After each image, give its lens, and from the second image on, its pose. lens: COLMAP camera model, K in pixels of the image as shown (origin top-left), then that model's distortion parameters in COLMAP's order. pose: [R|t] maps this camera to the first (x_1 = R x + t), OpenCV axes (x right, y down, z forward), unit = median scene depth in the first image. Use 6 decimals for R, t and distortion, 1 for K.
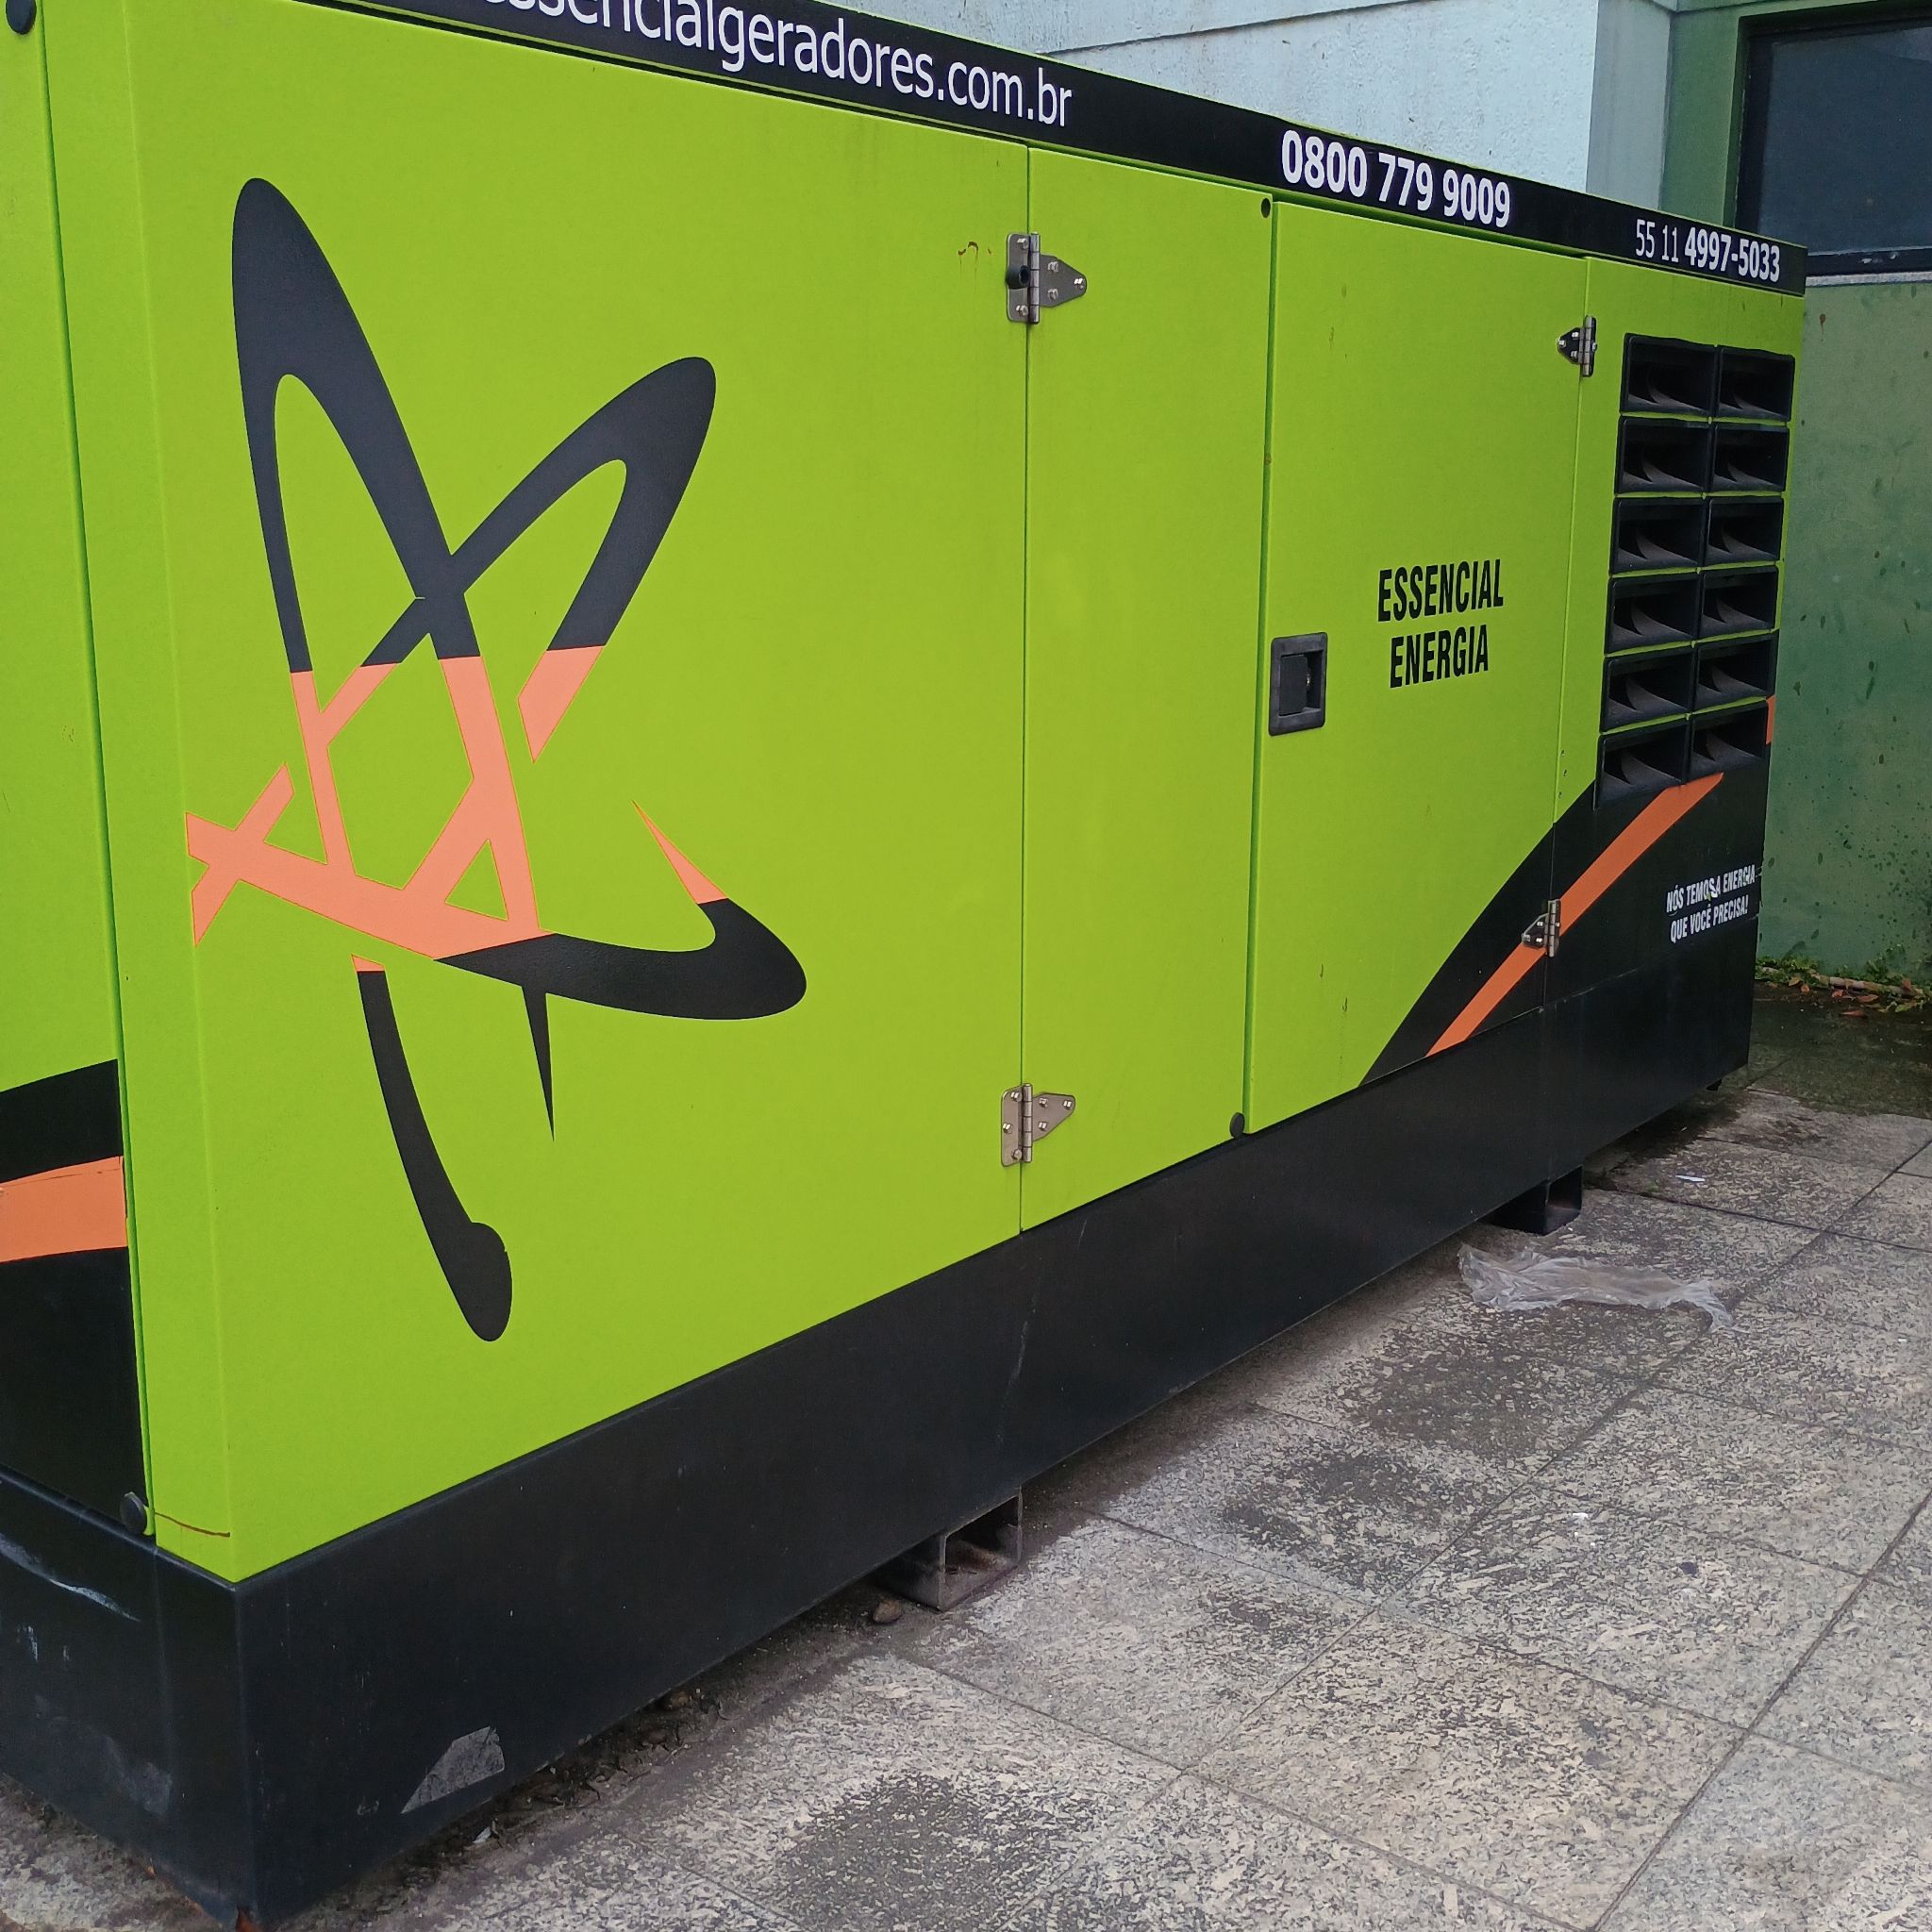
lens RADIAL K [[2214.7, 0, 967.2], [0, 2214.7, 914.7], [0, 0, 1]] dist [0.032821, 0.006594]
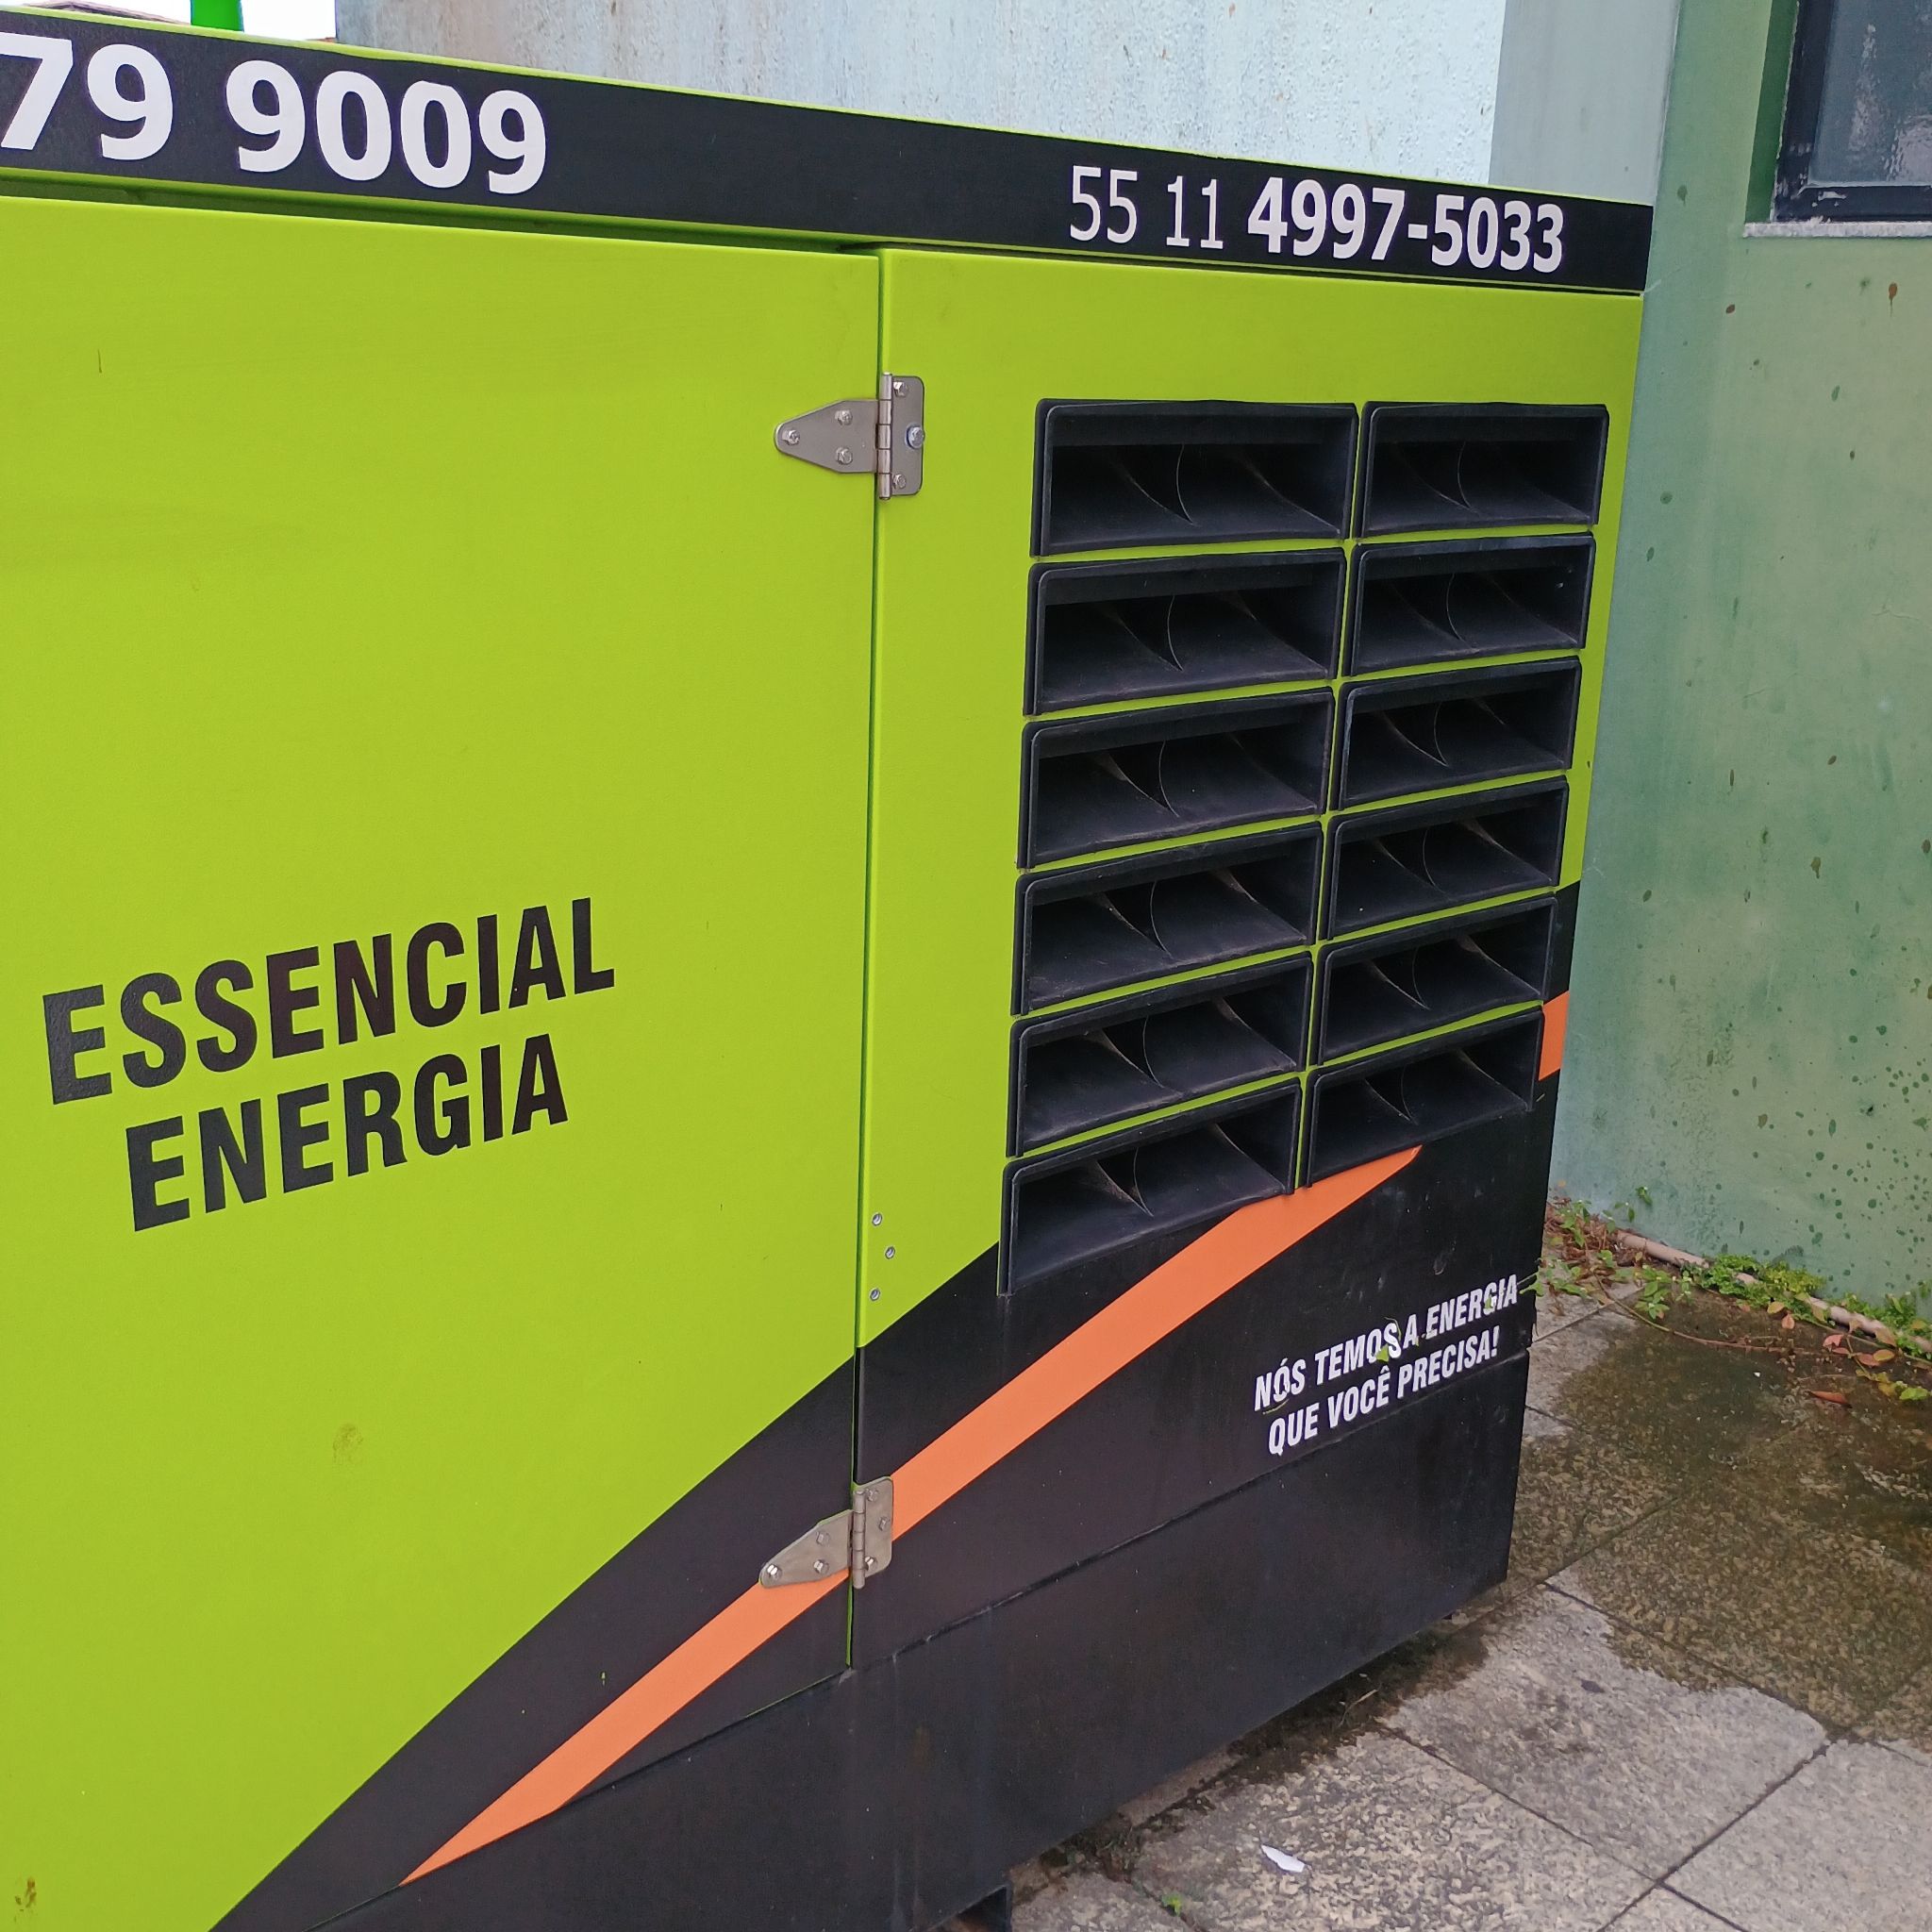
lens RADIAL K [[2261.7, 0, 966.0], [0, 2261.7, 966.0], [0, 0, 1]] dist [0.033511, -0.003941]
pose [[0.986753, 0.072728, -0.145011, 0.349291], [-0.061910, 0.995047, 0.077773, -0.168058], [0.149949, -0.067765, 0.986369, 0.474811]]
